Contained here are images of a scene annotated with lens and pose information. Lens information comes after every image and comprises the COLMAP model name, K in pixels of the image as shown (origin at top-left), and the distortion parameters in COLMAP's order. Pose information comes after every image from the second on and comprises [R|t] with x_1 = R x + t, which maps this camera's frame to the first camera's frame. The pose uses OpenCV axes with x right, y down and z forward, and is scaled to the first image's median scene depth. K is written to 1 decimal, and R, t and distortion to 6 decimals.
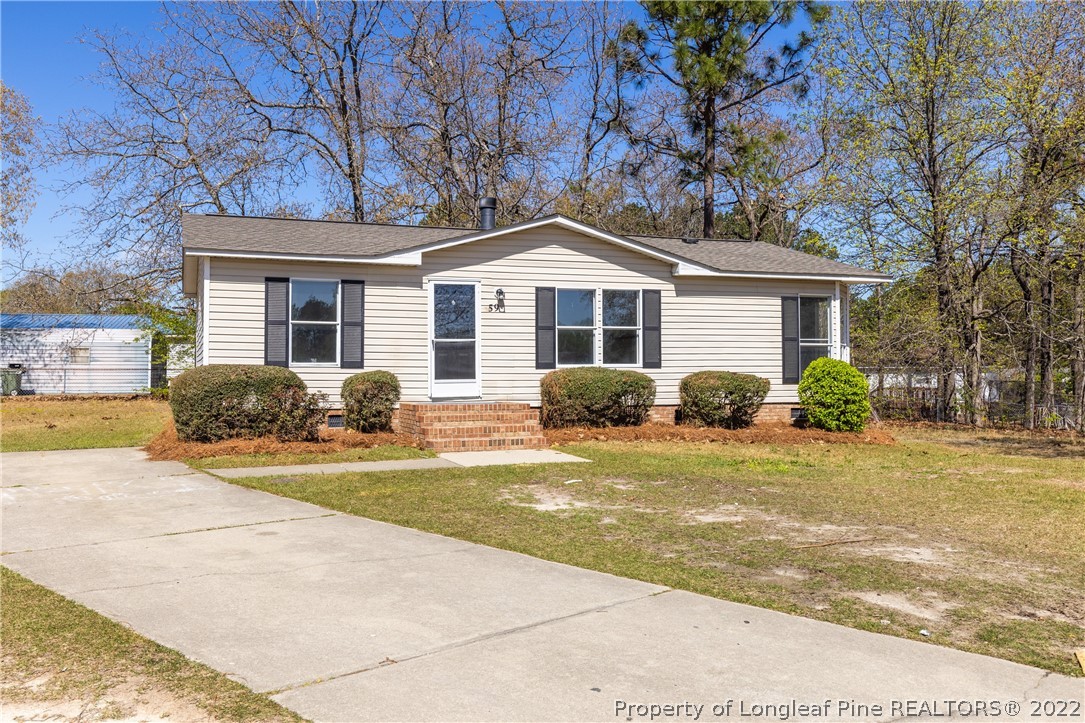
lens RADIAL K [[923.3, 0, 542.5], [0, 923.3, 361.5], [0, 0, 1]] dist [-0.006042, -0.001813]
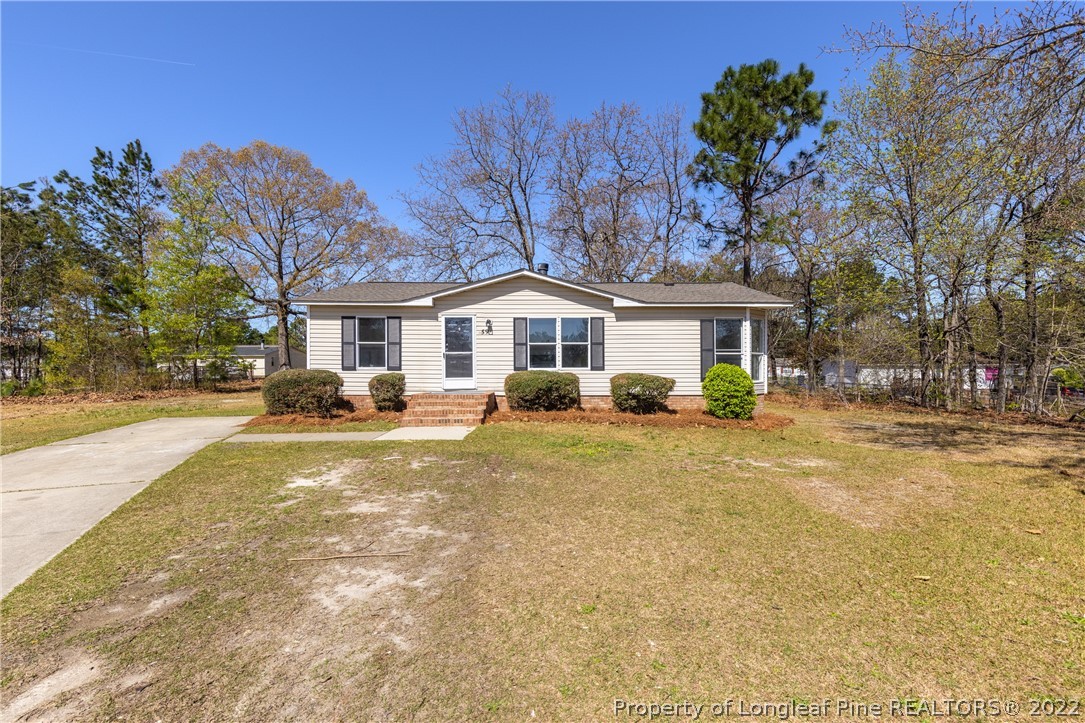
lens RADIAL K [[497.0, 0, 542.6], [0, 497.0, 369.5], [0, 0, 1]] dist [0.001565, -0.000048]
pose [[0.948618, 0.004343, -0.316394, 0.296271], [0.001358, 0.999841, 0.017798, -0.009134], [0.316421, -0.017313, 0.948461, 0.228382]]
